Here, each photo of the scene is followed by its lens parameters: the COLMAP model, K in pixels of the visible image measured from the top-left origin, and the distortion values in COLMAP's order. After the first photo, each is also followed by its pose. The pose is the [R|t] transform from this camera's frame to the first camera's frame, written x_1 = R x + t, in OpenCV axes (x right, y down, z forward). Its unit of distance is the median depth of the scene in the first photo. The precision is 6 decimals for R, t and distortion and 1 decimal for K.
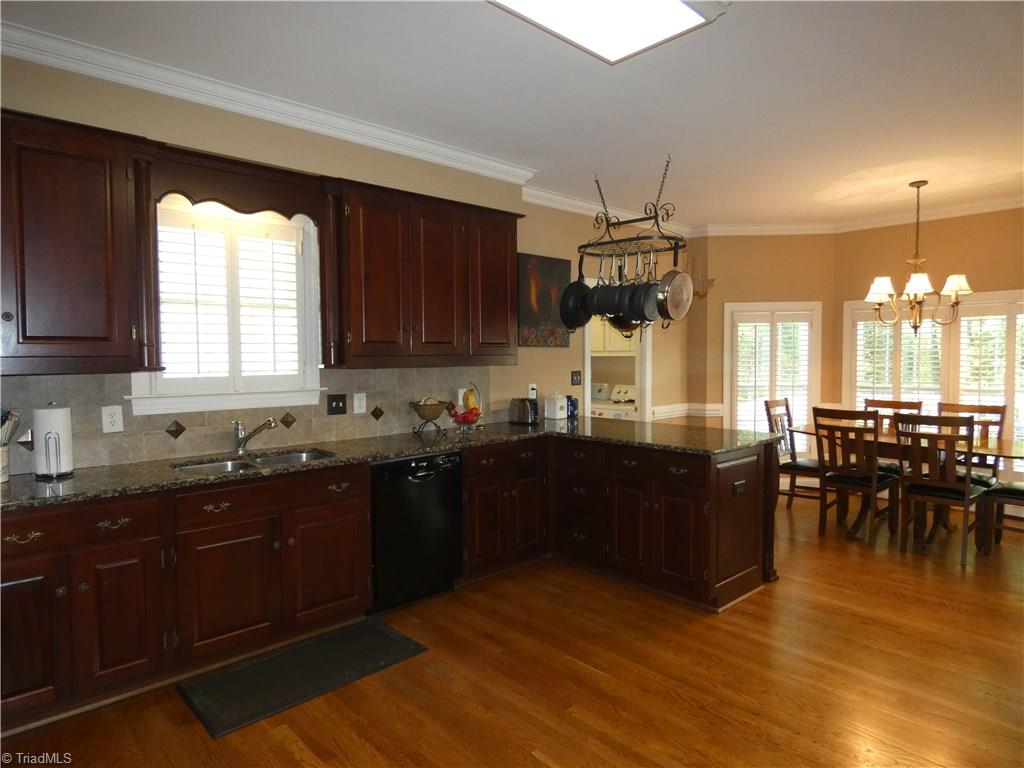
lens RADIAL K [[611.3, 0, 515.5], [0, 611.3, 384.3], [0, 0, 1]] dist [-0.006262, 0.002608]
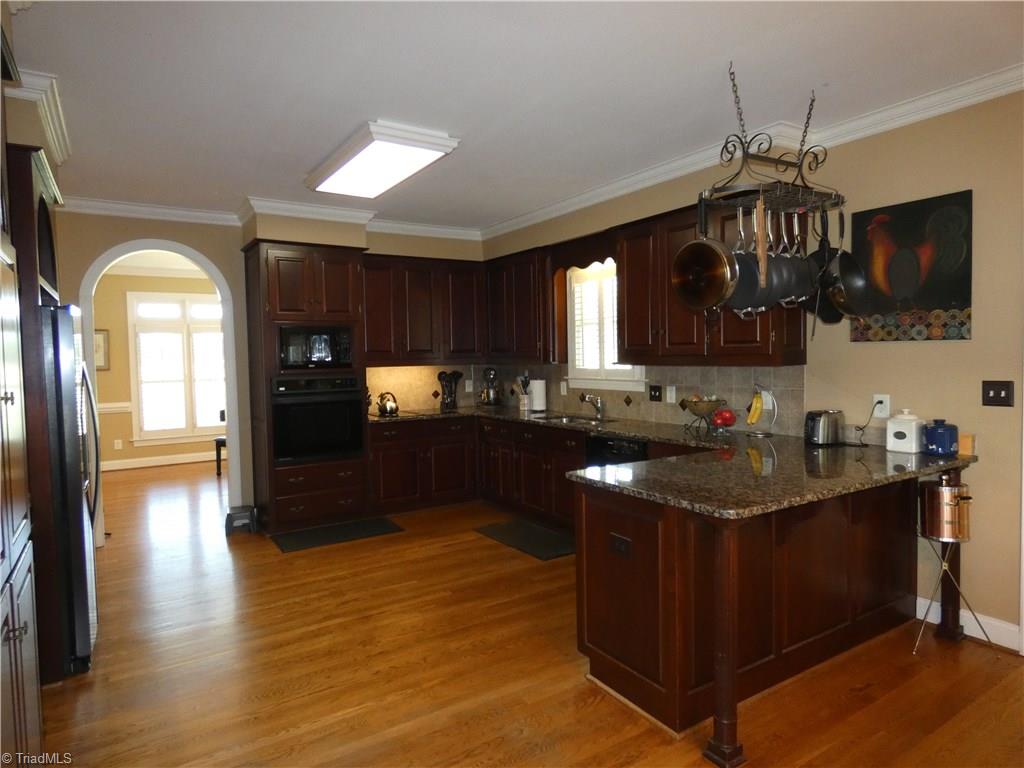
lens RADIAL K [[611.3, 0, 508.9], [0, 611.3, 385.7], [0, 0, 1]] dist [-0.006262, 0.002608]
pose [[-0.176270, 0.053117, -0.982908, 0.942048], [-0.036627, 0.997498, 0.060474, -0.045497], [0.983660, 0.046660, -0.173883, 0.856453]]
